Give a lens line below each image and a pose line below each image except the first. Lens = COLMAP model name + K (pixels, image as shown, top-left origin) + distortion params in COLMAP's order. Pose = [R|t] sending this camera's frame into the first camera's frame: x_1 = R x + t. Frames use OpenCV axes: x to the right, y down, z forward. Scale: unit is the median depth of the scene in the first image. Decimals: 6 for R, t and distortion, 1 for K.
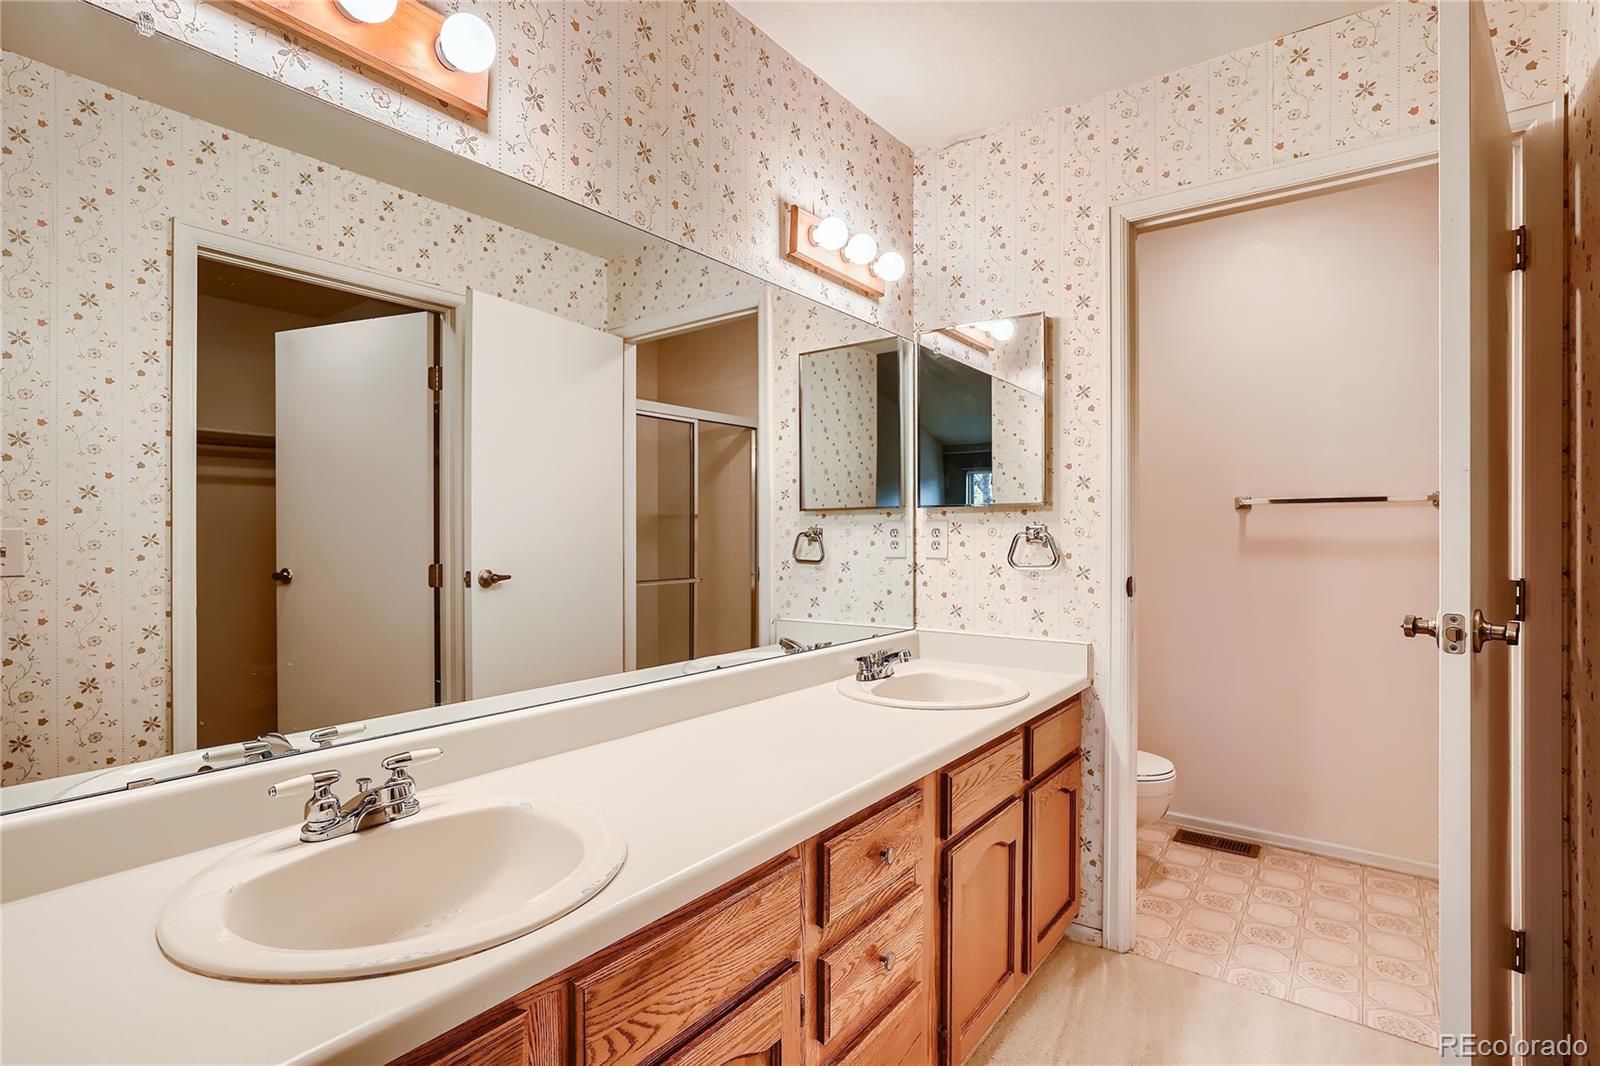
lens RADIAL K [[788.9, 0, 795.9], [0, 788.9, 534.1], [0, 0, 1]] dist [-0.028673, 0.015310]
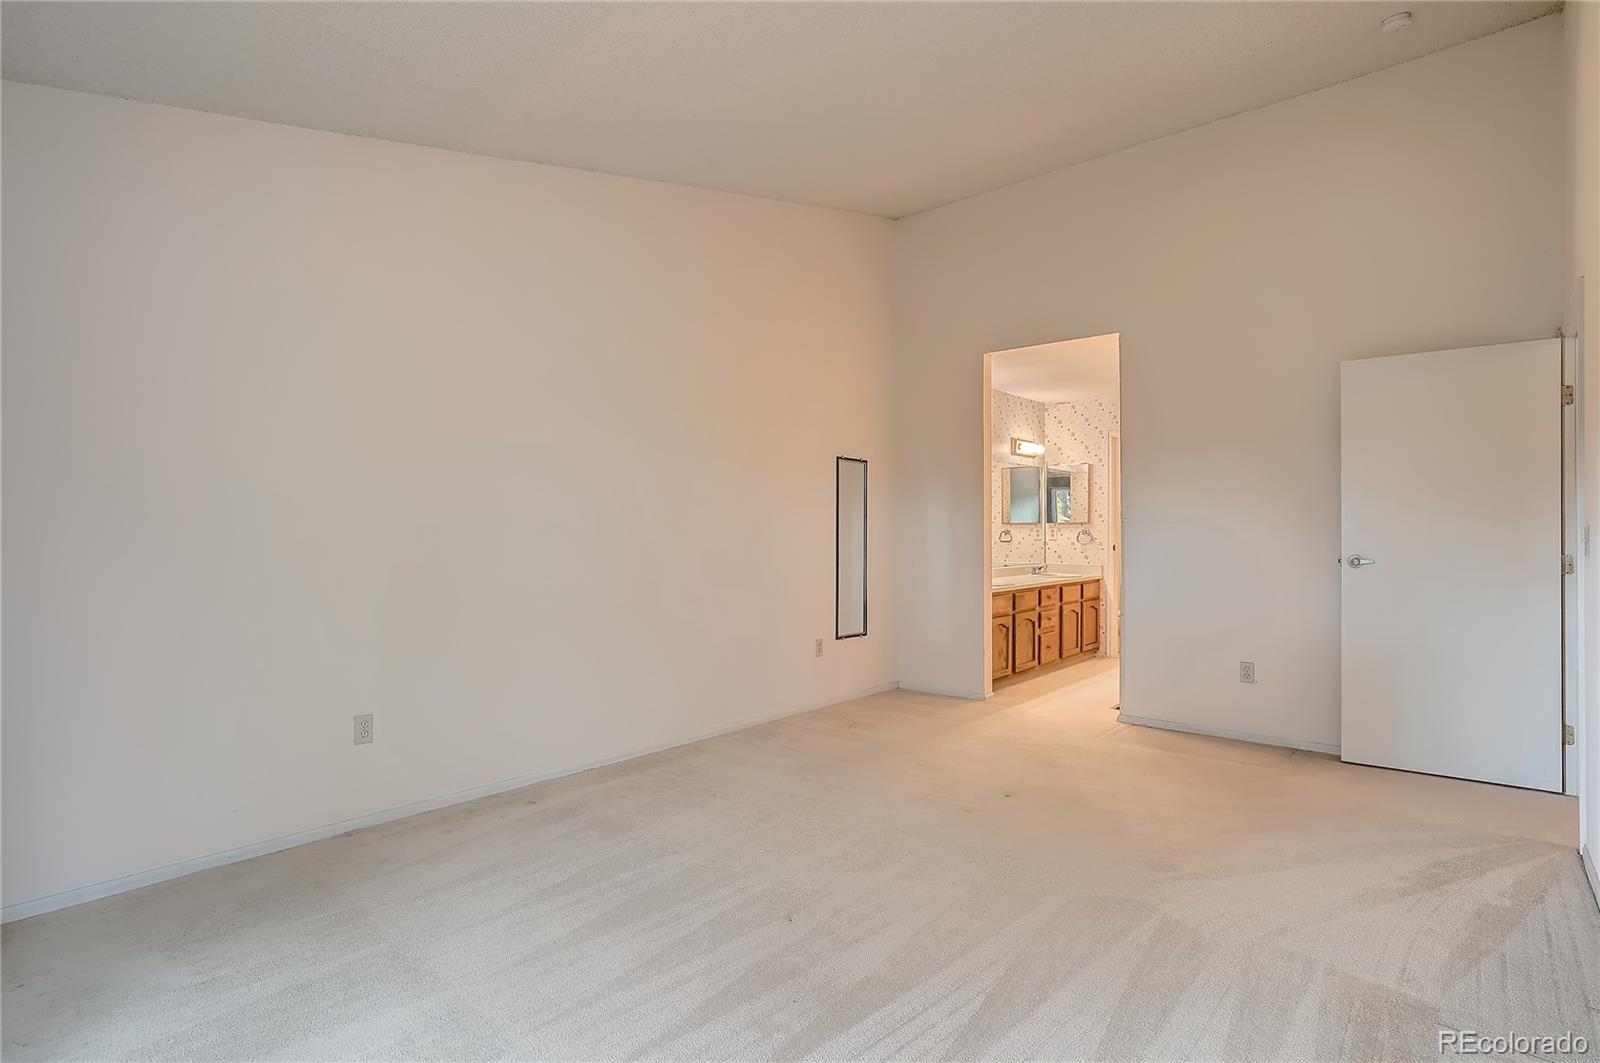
lens RADIAL K [[788.9, 0, 806.3], [0, 788.9, 529.0], [0, 0, 1]] dist [-0.028673, 0.015310]
pose [[0.997304, 0.000302, -0.073381, -0.600086], [-0.000488, 0.999997, -0.002522, -0.003178], [0.073380, 0.002551, 0.997301, -2.299336]]
